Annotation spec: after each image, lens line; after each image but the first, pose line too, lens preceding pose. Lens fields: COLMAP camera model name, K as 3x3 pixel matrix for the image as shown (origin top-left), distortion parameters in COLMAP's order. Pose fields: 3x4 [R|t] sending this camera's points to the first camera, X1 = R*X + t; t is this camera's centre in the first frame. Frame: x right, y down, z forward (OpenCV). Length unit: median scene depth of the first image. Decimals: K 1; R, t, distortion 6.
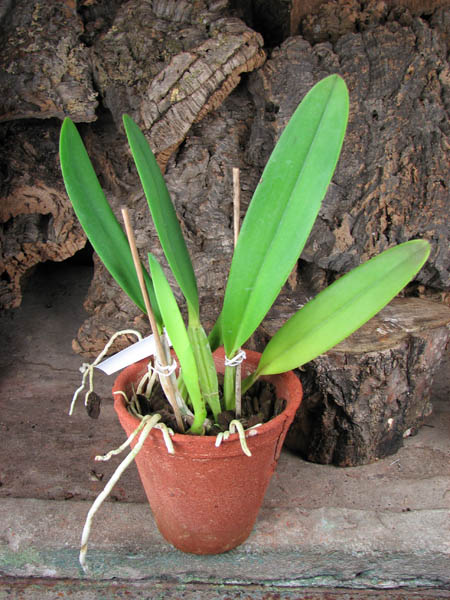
lens RADIAL K [[652.7, 0, 207.0], [0, 652.7, 288.8], [0, 0, 1]] dist [-0.200449, 0.265180]
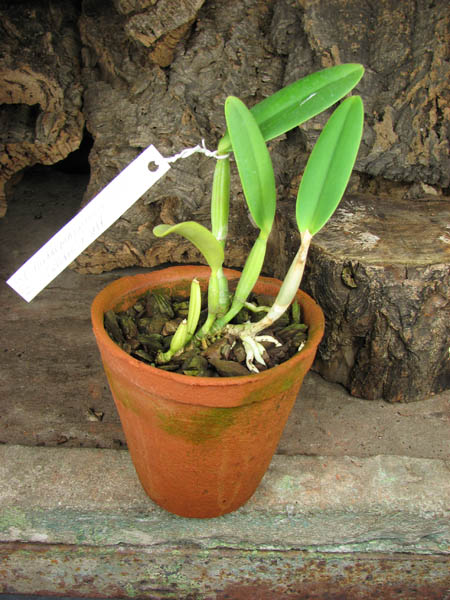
lens RADIAL K [[652.1, 0, 211.5], [0, 652.1, 286.1], [0, 0, 1]] dist [-0.204361, 0.278803]
pose [[0.999906, 0.002935, 0.013408, -0.026355], [-0.004380, 0.994030, 0.109020, 0.027614], [-0.013008, -0.109069, 0.993949, 0.143520]]
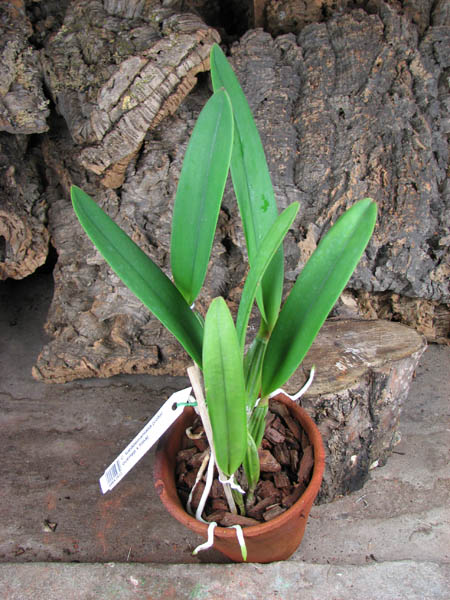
lens RADIAL K [[652.7, 0, 207.0], [0, 652.7, 288.8], [0, 0, 1]] dist [-0.200449, 0.265180]
pose [[0.999049, -0.043104, -0.006590, 0.063165], [0.043417, 0.997335, 0.058626, -0.081141], [0.004045, -0.058856, 0.998258, 0.047685]]
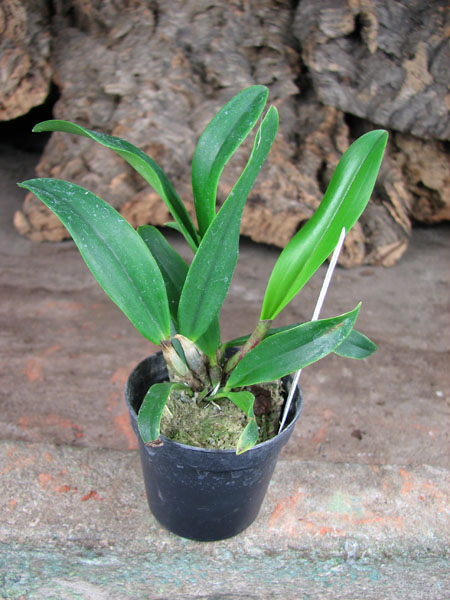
lens RADIAL K [[652.7, 0, 207.0], [0, 652.7, 288.8], [0, 0, 1]] dist [-0.200449, 0.265180]
pose [[0.997738, 0.045169, 0.049782, -0.040597], [-0.046446, 0.998613, 0.024801, 0.128791], [-0.048593, -0.027057, 0.998452, 0.330707]]
